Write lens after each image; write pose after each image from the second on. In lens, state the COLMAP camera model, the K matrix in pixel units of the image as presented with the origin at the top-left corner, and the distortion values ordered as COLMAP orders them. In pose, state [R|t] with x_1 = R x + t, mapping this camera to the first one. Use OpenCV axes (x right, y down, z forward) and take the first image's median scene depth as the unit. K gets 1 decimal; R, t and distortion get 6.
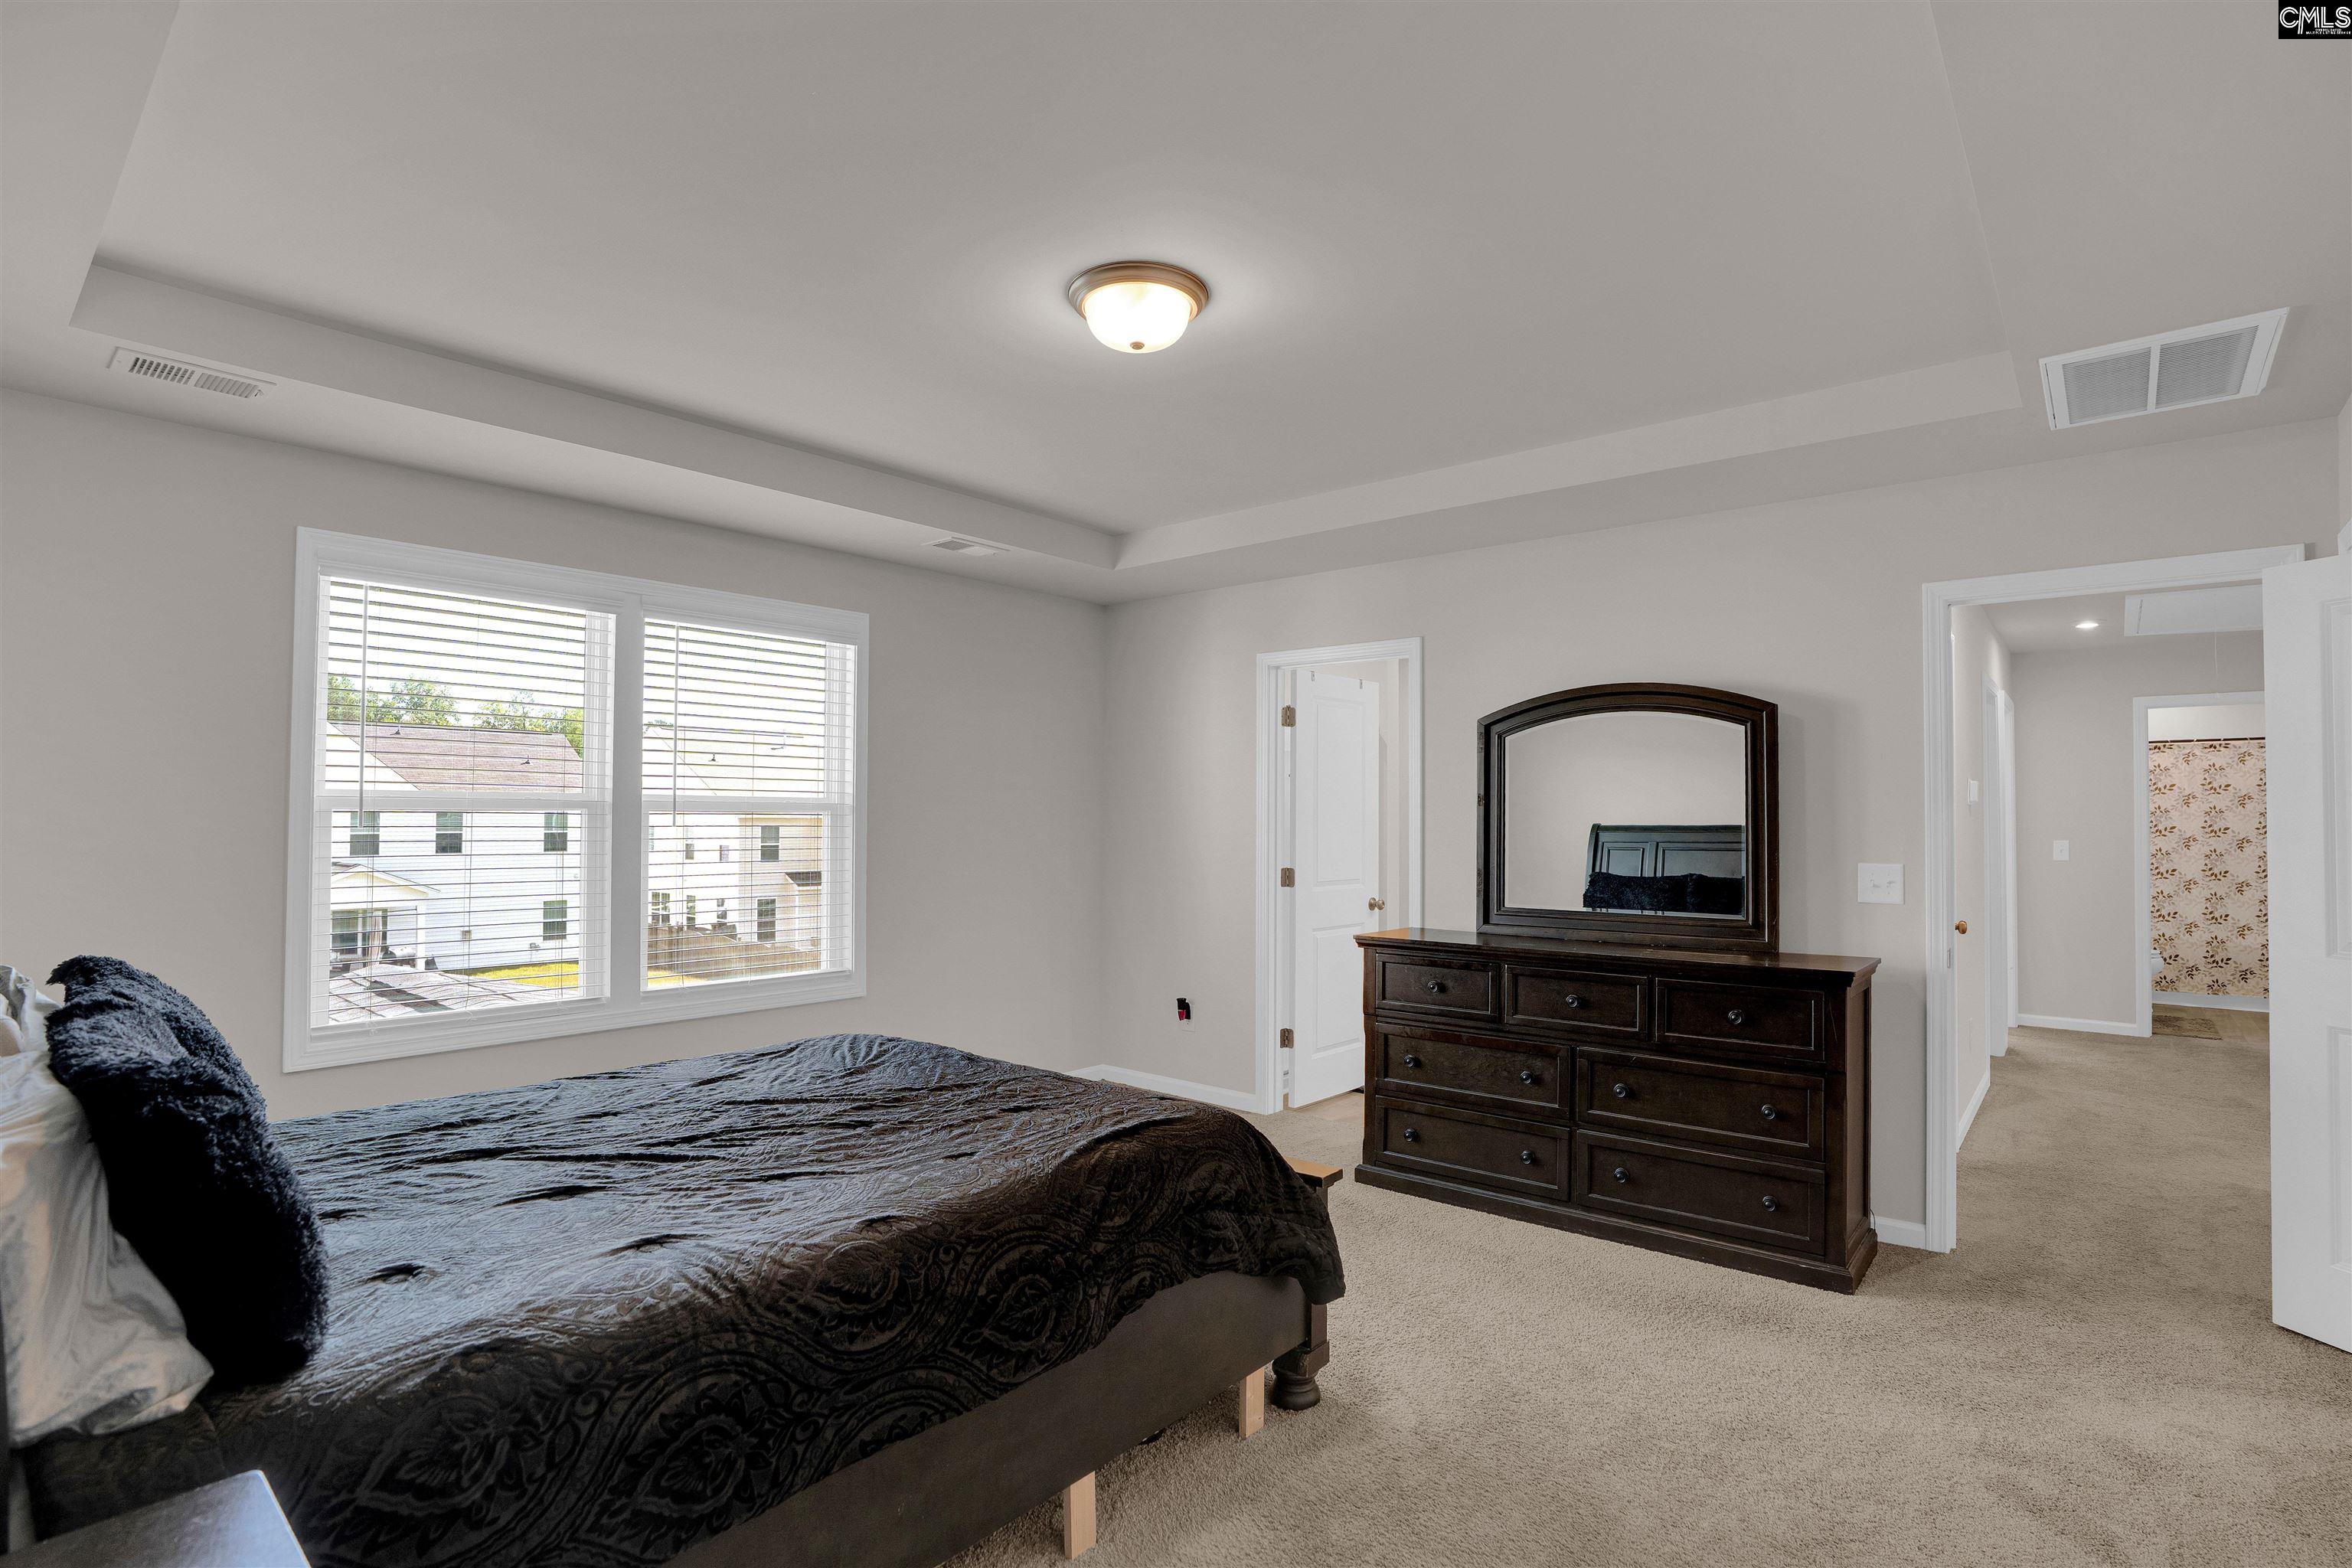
lens RADIAL K [[1120.2, 0, 1187.5], [0, 1120.2, 769.4], [0, 0, 1]] dist [-0.067599, 0.024959]
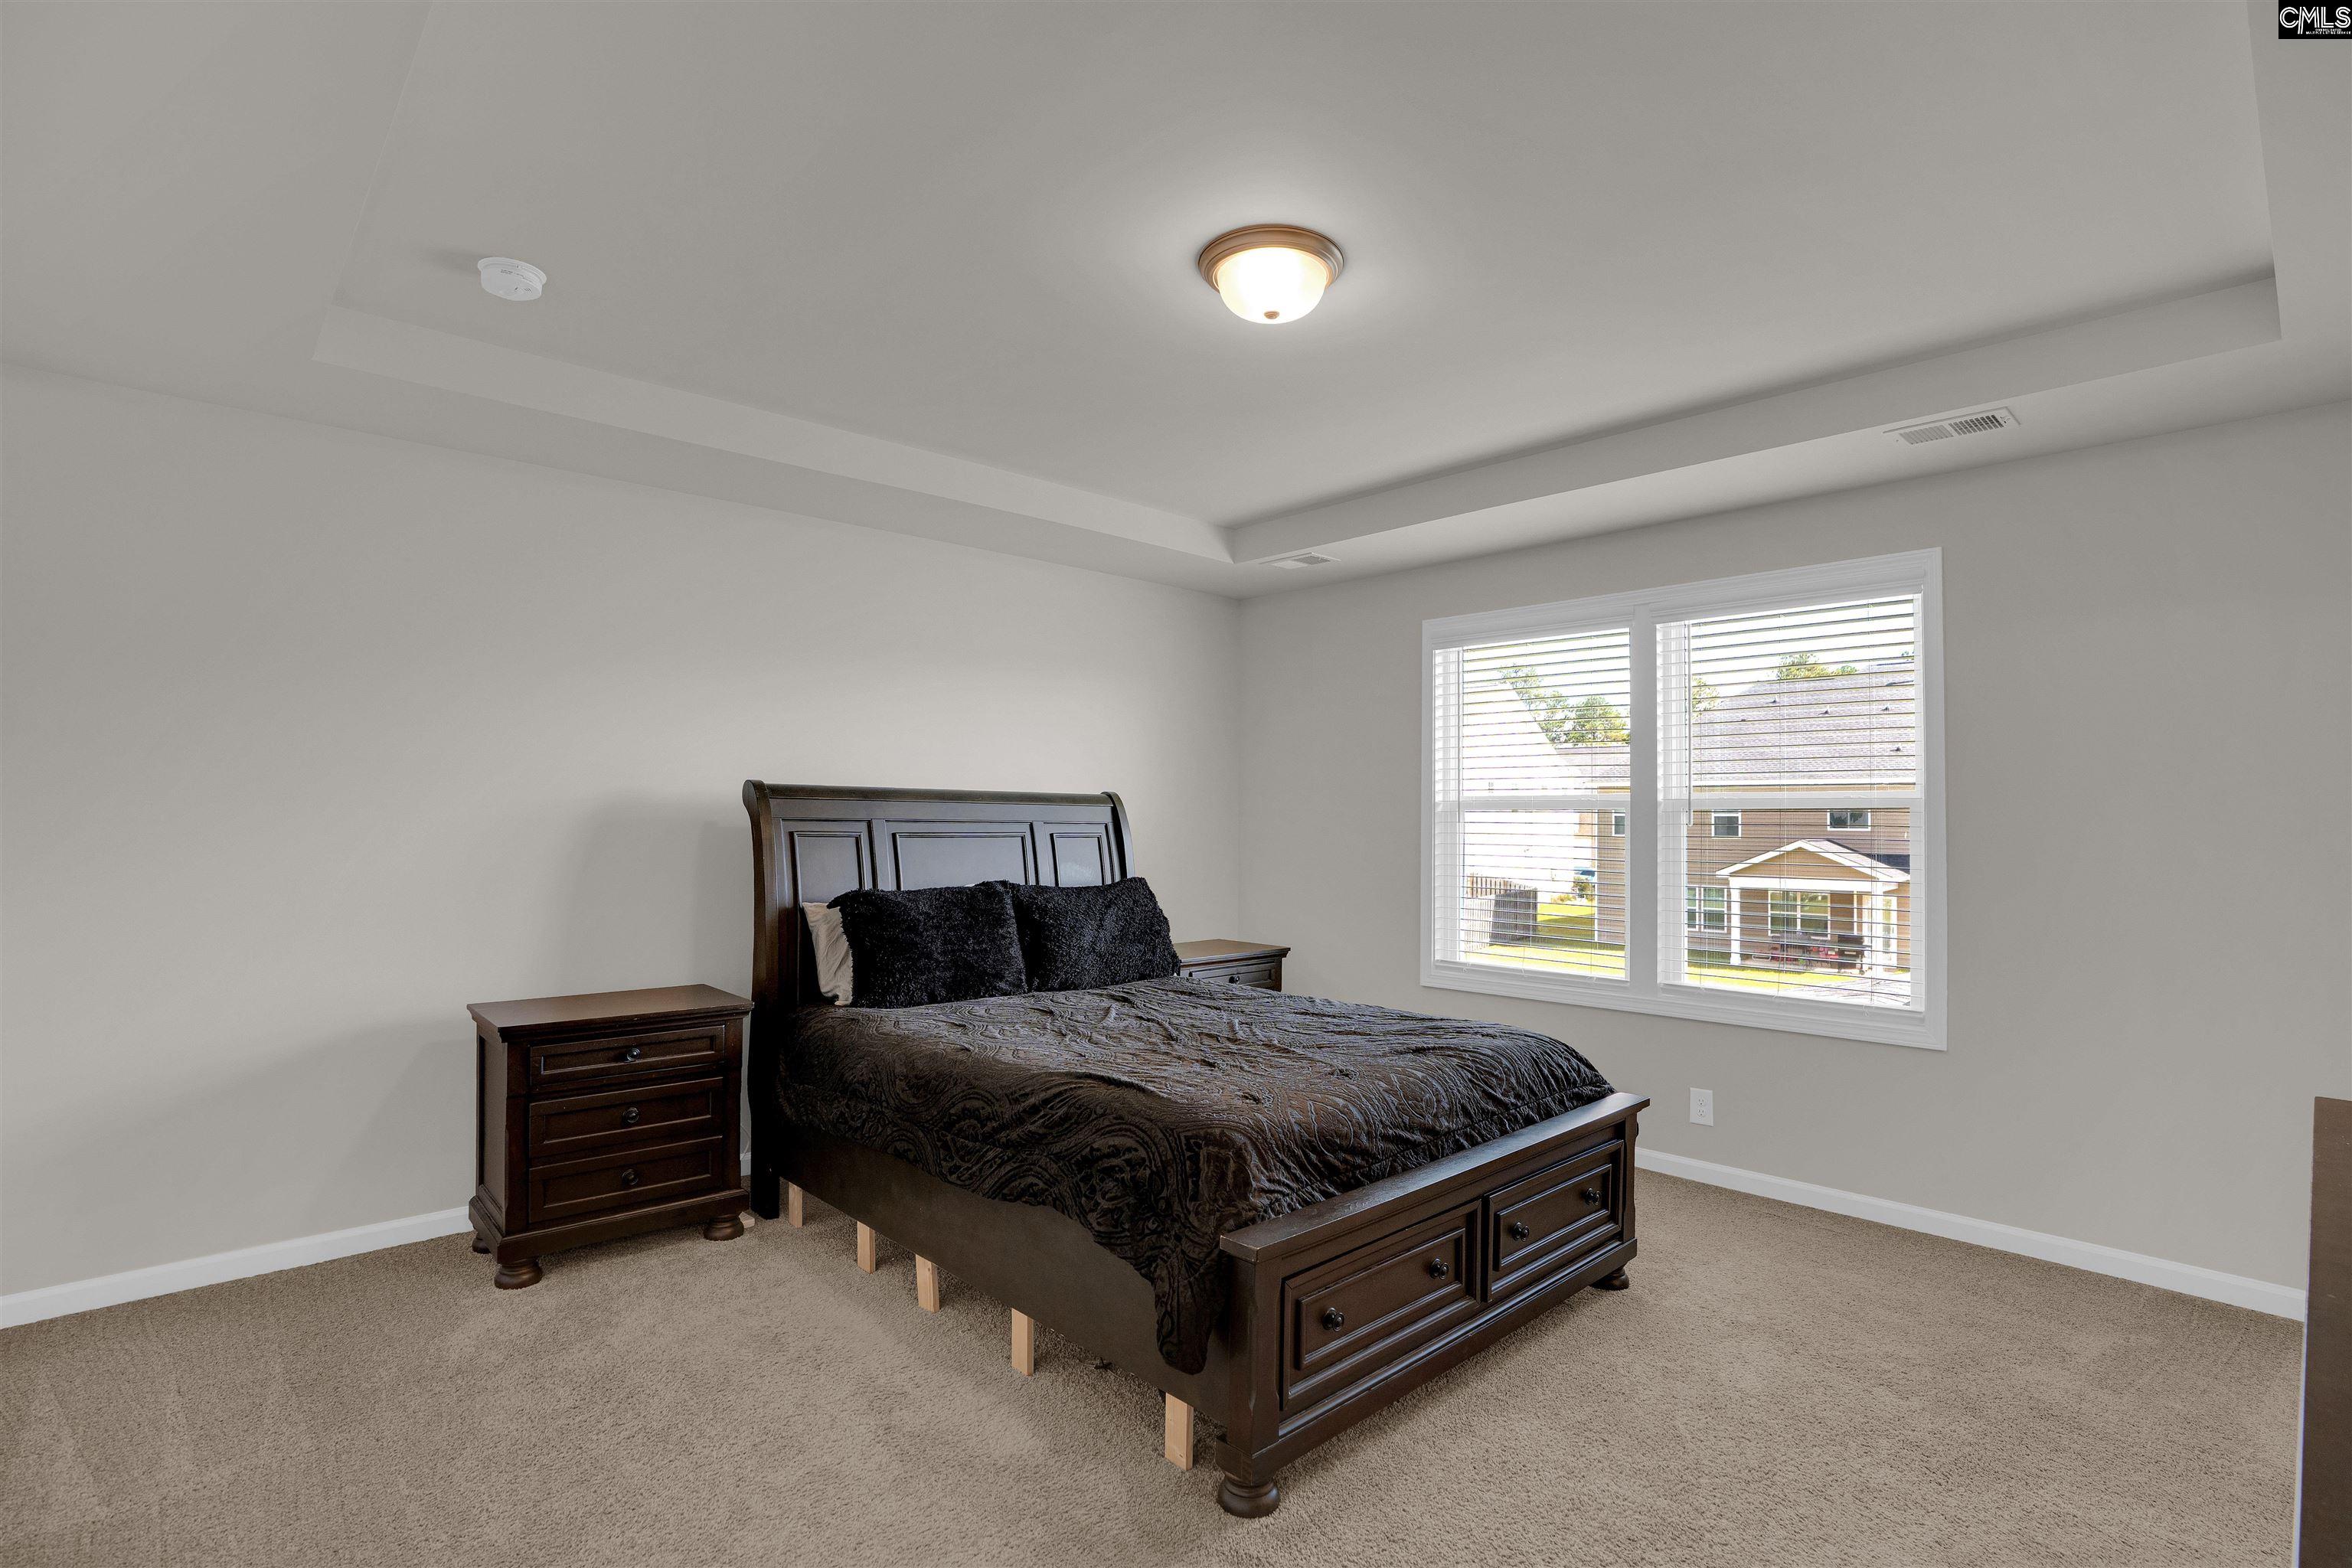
lens RADIAL K [[1120.2, 0, 1187.5], [0, 1120.2, 769.4], [0, 0, 1]] dist [-0.067599, 0.024959]
pose [[-0.098148, -0.048206, -0.994004, 0.902269], [0.033689, 0.998093, -0.051731, 0.060558], [0.994601, -0.038564, -0.096337, 1.003599]]
